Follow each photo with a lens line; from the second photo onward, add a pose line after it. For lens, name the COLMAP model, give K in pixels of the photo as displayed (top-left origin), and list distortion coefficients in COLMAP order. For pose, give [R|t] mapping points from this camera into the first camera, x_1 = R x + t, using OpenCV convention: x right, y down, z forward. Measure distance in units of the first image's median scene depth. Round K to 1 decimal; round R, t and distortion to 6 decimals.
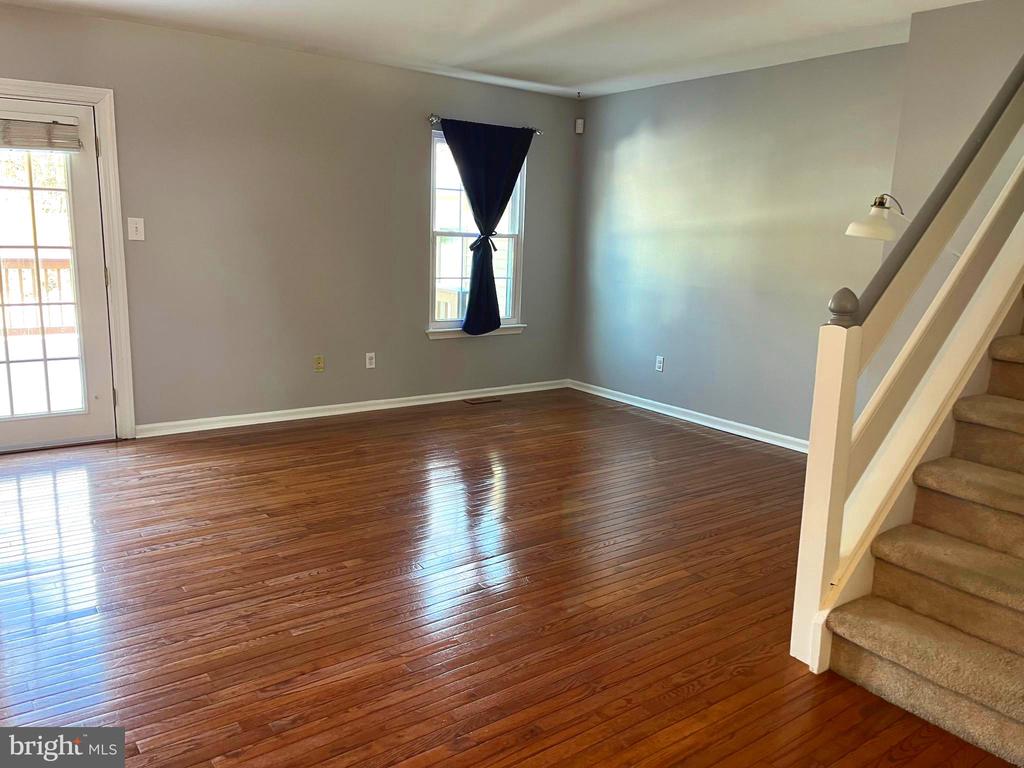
lens RADIAL K [[780.1, 0, 511.0], [0, 780.1, 385.6], [0, 0, 1]] dist [0.060761, -0.067612]
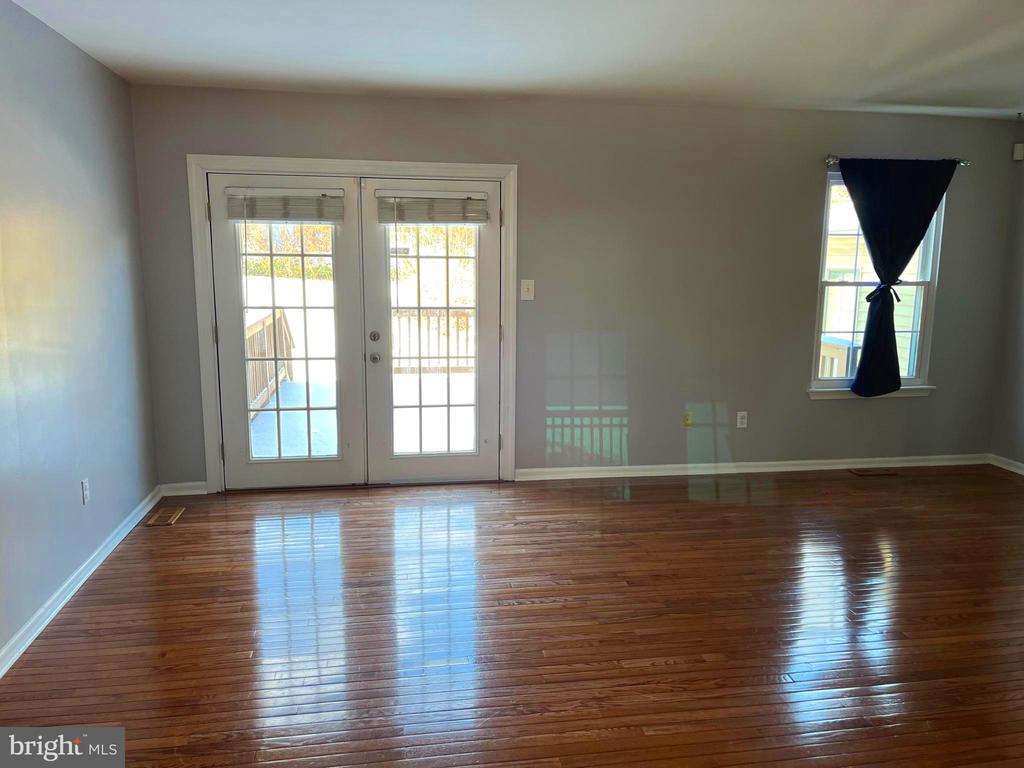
lens RADIAL K [[780.1, 0, 502.3], [0, 780.1, 387.6], [0, 0, 1]] dist [0.060761, -0.067612]
pose [[0.889340, 0.046551, -0.454871, -0.010774], [-0.064663, 0.997610, -0.024332, -0.035949], [0.452652, 0.051053, 0.890225, 0.033934]]
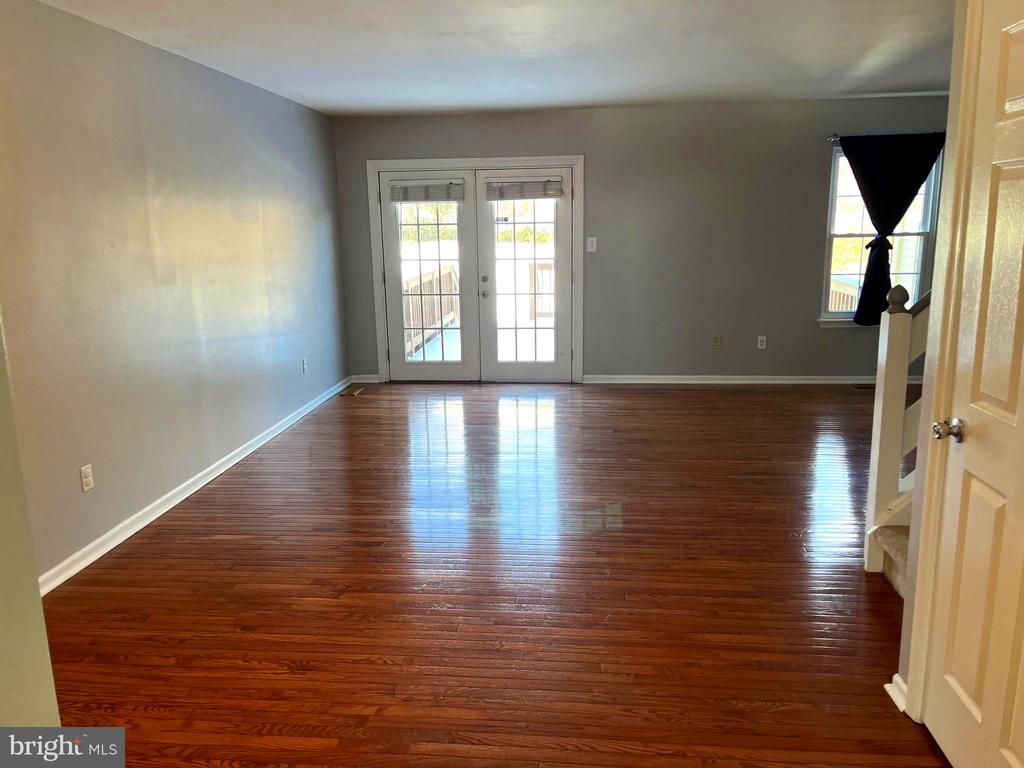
lens RADIAL K [[780.1, 0, 506.3], [0, 780.1, 391.4], [0, 0, 1]] dist [0.060761, -0.067612]
pose [[0.738817, 0.093063, -0.667450, 0.439087], [-0.086599, 0.995318, 0.042919, 0.032114], [0.668319, 0.026091, 0.743417, -0.223195]]
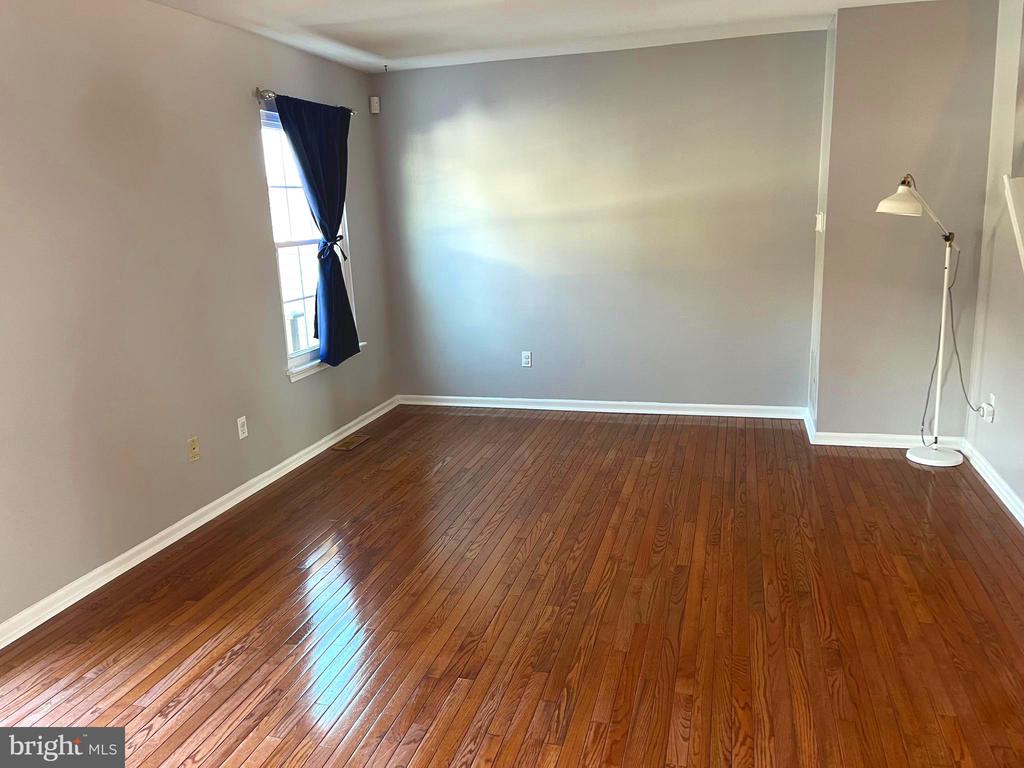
lens RADIAL K [[780.1, 0, 511.8], [0, 780.1, 379.5], [0, 0, 1]] dist [0.060761, -0.067612]
pose [[0.785102, -0.199500, 0.586357, -0.501774], [0.185220, 0.979006, 0.085094, -0.114308], [-0.591023, 0.041797, 0.805571, 0.324237]]
